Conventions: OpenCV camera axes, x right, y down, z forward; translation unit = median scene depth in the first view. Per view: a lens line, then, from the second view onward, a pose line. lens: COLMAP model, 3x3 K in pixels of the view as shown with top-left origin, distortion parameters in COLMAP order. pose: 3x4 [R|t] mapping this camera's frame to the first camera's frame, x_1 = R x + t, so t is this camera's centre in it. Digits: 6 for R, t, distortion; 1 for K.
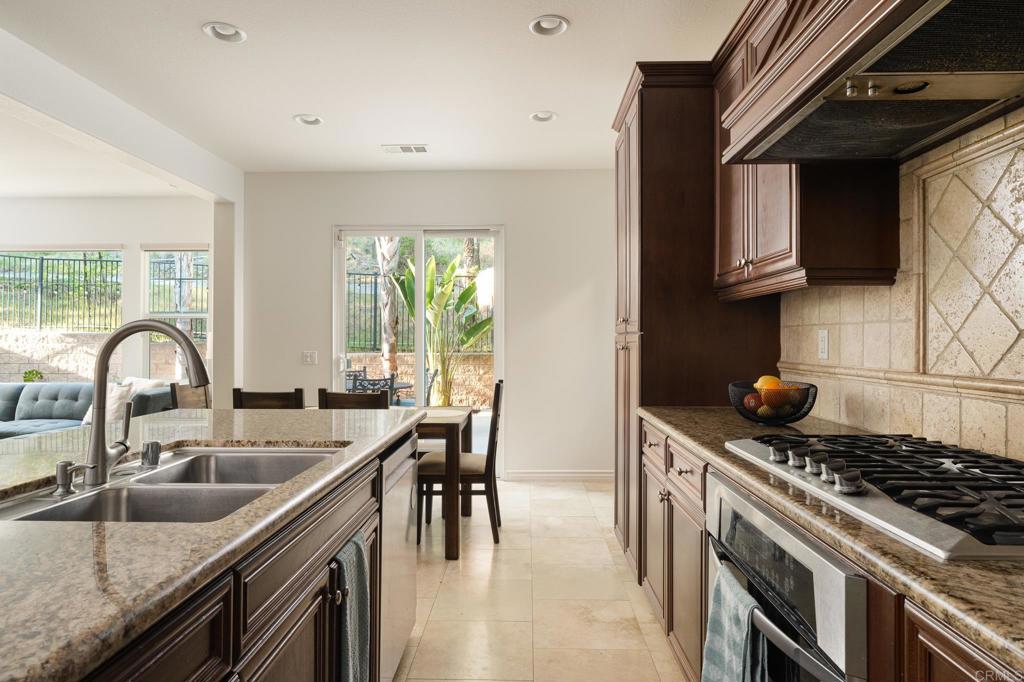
lens RADIAL K [[615.4, 0, 512.6], [0, 615.4, 323.8], [0, 0, 1]] dist [0.000135, 0.000040]
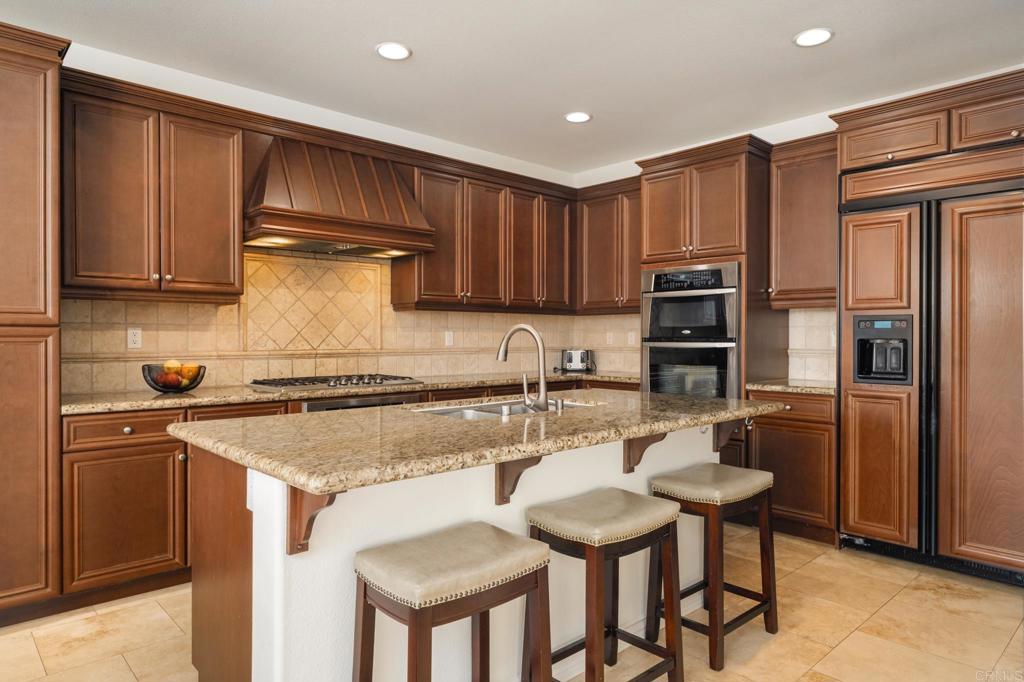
lens RADIAL K [[641.1, 0, 512.0], [0, 641.1, 341.0], [0, 0, 1]] dist [0.002723, 0.000240]
pose [[-0.698265, -0.009724, 0.715773, -1.758916], [-0.007033, 0.999953, 0.006724, 0.025718], [-0.715805, -0.000338, -0.698301, 2.116465]]
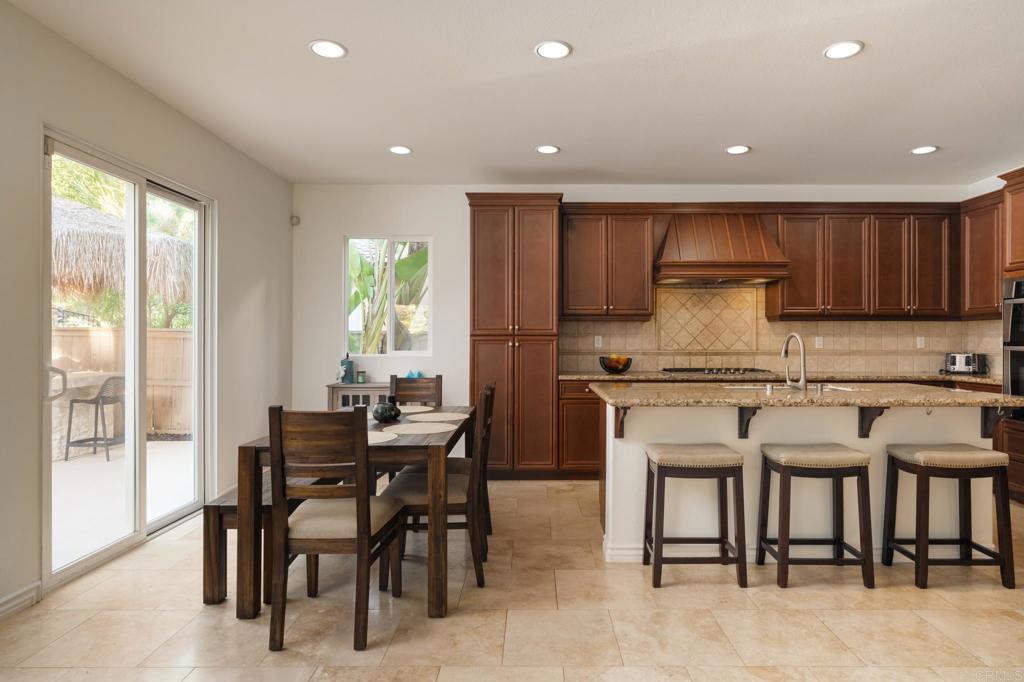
lens RADIAL K [[578.9, 0, 512.0], [0, 578.9, 341.0], [0, 0, 1]] dist [0.023554, 0.000250]
pose [[0.002070, -0.004794, 0.999986, -2.839135], [-0.005141, 0.999975, 0.004805, 0.020712], [-0.999985, -0.005151, 0.002045, 2.020781]]
